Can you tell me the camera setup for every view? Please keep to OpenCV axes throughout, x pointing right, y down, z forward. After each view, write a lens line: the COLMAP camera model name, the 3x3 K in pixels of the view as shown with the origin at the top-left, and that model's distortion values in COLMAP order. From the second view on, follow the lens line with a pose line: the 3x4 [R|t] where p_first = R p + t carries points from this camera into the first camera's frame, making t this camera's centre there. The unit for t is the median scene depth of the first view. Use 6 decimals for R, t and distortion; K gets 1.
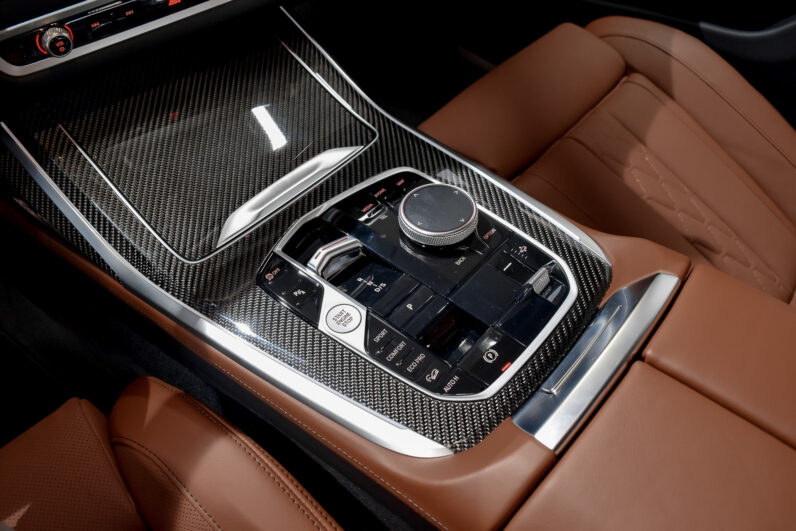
lens RADIAL K [[620.3, 0, 398.0], [0, 620.3, 265.5], [0, 0, 1]] dist [-0.088874, 0.003315]
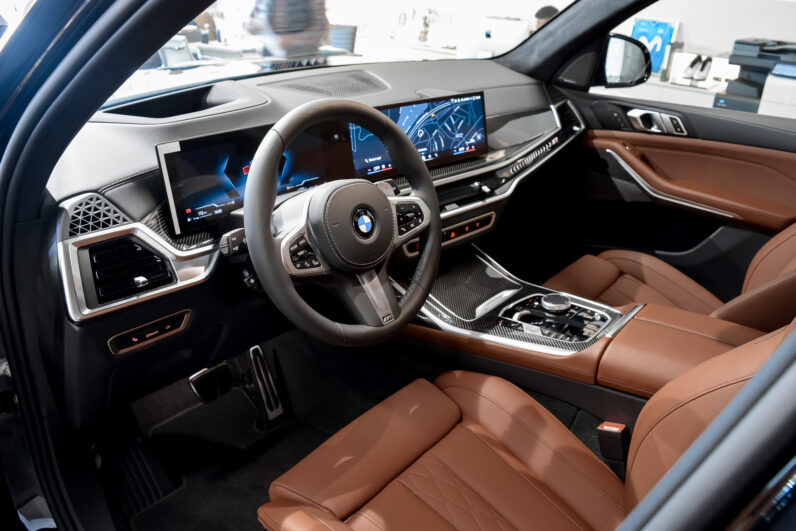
lens RADIAL K [[620.3, 0, 398.0], [0, 620.3, 265.5], [0, 0, 1]] dist [-0.088874, 0.003315]
pose [[0.999315, -0.029611, -0.022198, -0.577180], [0.017075, 0.901083, -0.433310, 0.953173], [0.032833, 0.432635, 0.900971, -1.580017]]
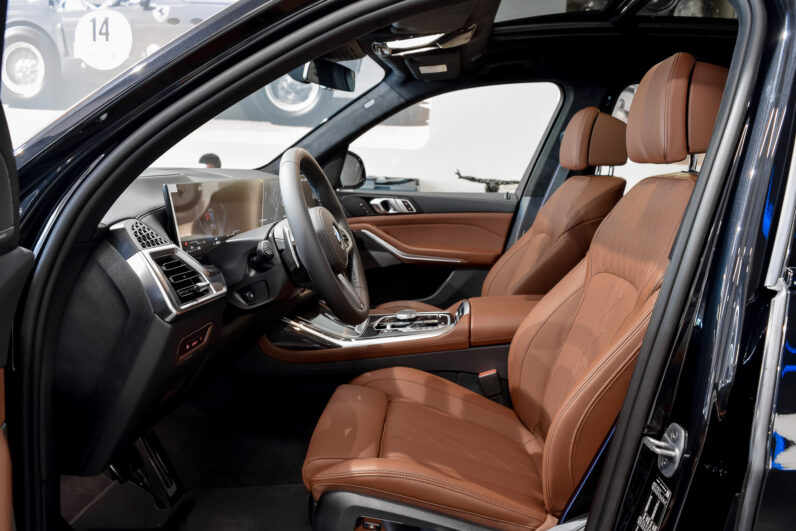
lens RADIAL K [[620.3, 0, 398.0], [0, 620.3, 265.5], [0, 0, 1]] dist [-0.088874, 0.003315]
pose [[0.804049, -0.130527, 0.580058, -2.071588], [0.473249, 0.731080, -0.491485, 1.496308], [-0.359917, 0.669690, 0.649596, -1.592695]]
